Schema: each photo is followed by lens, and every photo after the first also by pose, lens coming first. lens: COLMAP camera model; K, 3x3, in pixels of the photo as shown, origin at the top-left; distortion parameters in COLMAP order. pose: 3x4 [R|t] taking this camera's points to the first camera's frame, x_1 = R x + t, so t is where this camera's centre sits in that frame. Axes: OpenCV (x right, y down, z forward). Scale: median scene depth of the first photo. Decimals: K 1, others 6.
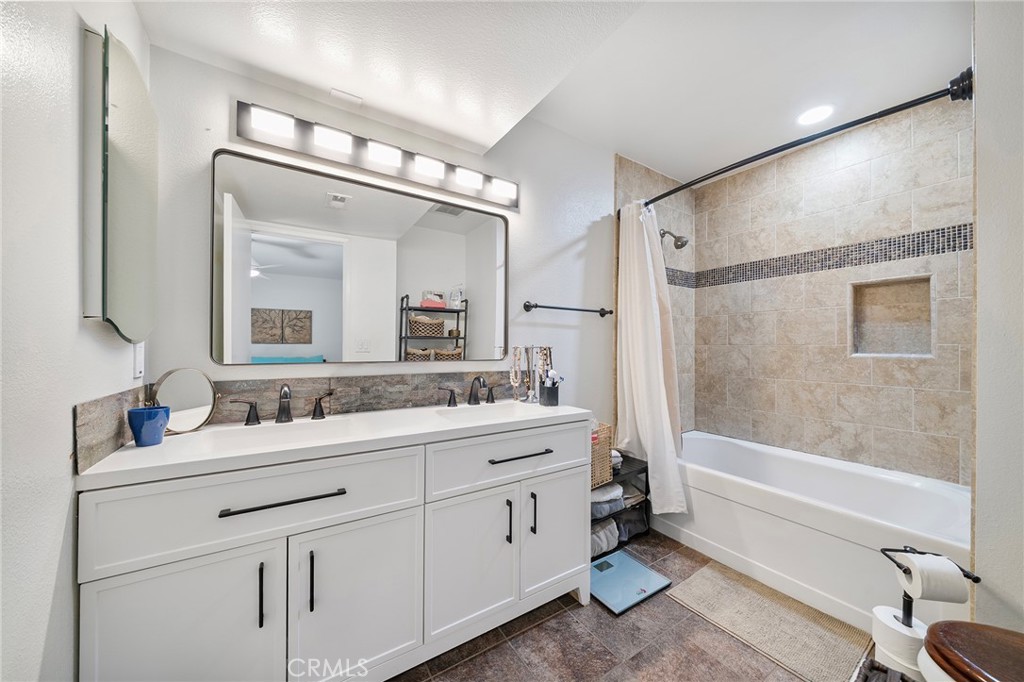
lens RADIAL K [[357.7, 0, 508.1], [0, 357.7, 345.6], [0, 0, 1]] dist [0.000905, -0.001125]
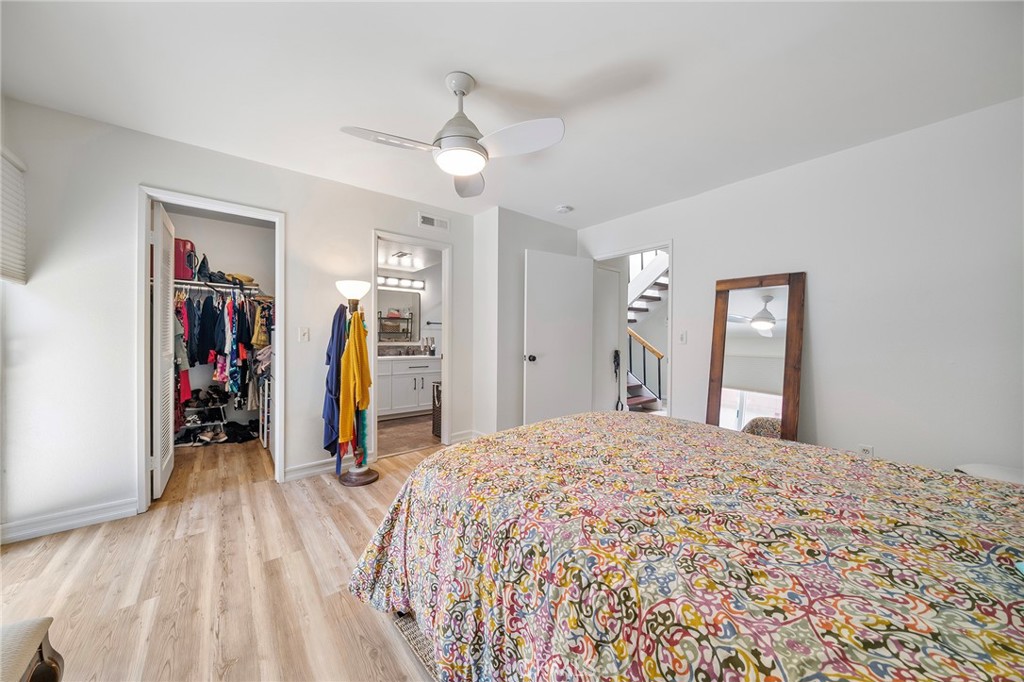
lens RADIAL K [[357.7, 0, 511.6], [0, 357.7, 342.7], [0, 0, 1]] dist [0.000905, -0.001125]
pose [[0.993972, 0.004458, 0.109544, 0.428085], [-0.006118, 0.999871, 0.014820, -0.000140], [-0.109463, -0.015401, 0.993872, -2.027064]]
